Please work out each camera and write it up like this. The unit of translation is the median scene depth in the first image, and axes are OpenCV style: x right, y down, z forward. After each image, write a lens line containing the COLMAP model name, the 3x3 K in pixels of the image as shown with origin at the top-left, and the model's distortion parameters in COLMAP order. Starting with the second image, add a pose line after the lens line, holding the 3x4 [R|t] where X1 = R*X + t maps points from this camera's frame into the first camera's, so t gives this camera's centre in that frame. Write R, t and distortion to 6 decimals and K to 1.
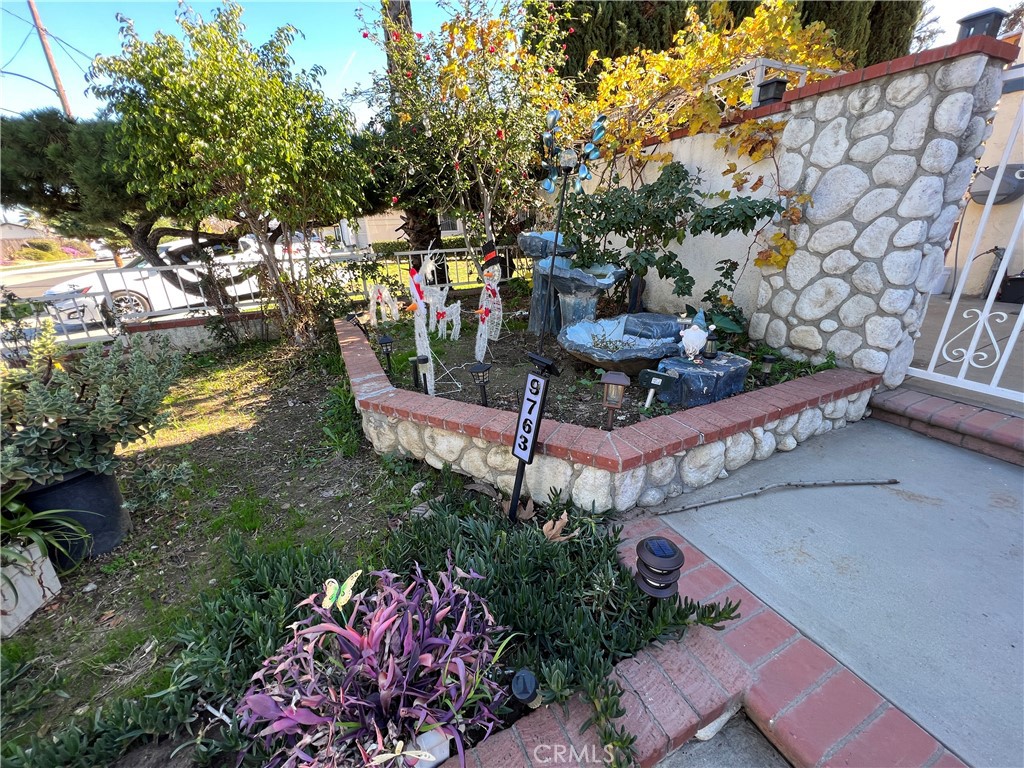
lens RADIAL K [[409.0, 0, 509.9], [0, 409.0, 383.6], [0, 0, 1]] dist [-0.001169, 0.000137]
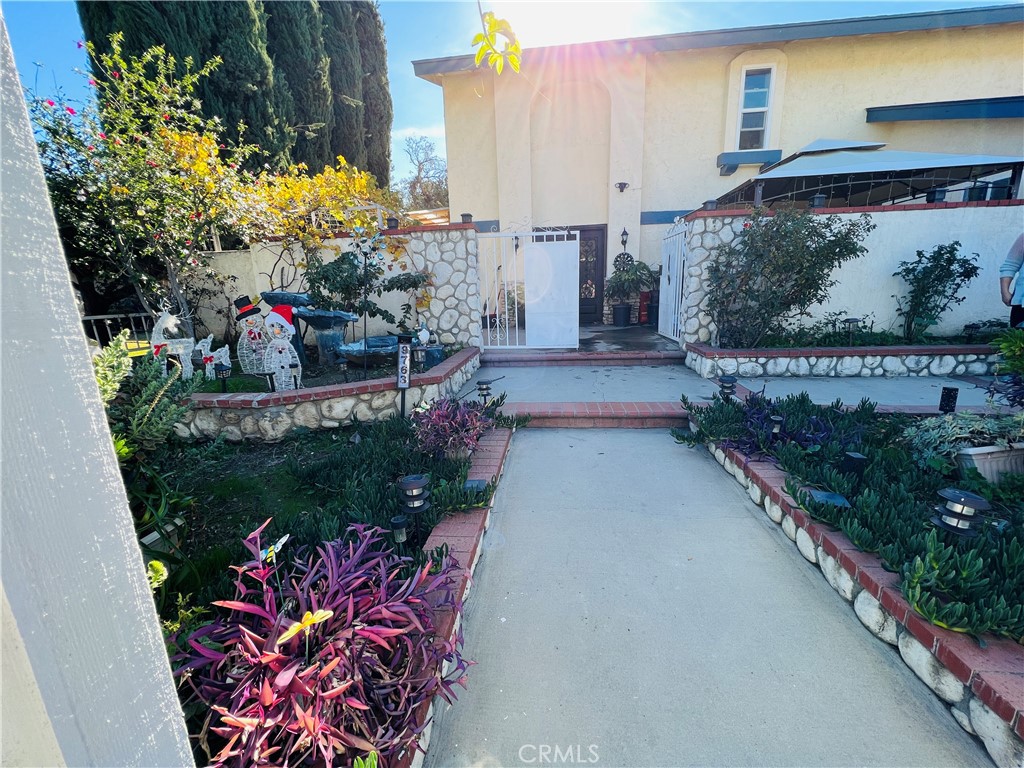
lens RADIAL K [[409.0, 0, 509.9], [0, 409.0, 383.6], [0, 0, 1]] dist [-0.001169, 0.000137]
pose [[0.531567, -0.173165, 0.829126, -0.960660], [0.319087, 0.947702, -0.006642, 0.242374], [-0.784614, 0.268094, 0.559022, -0.388221]]
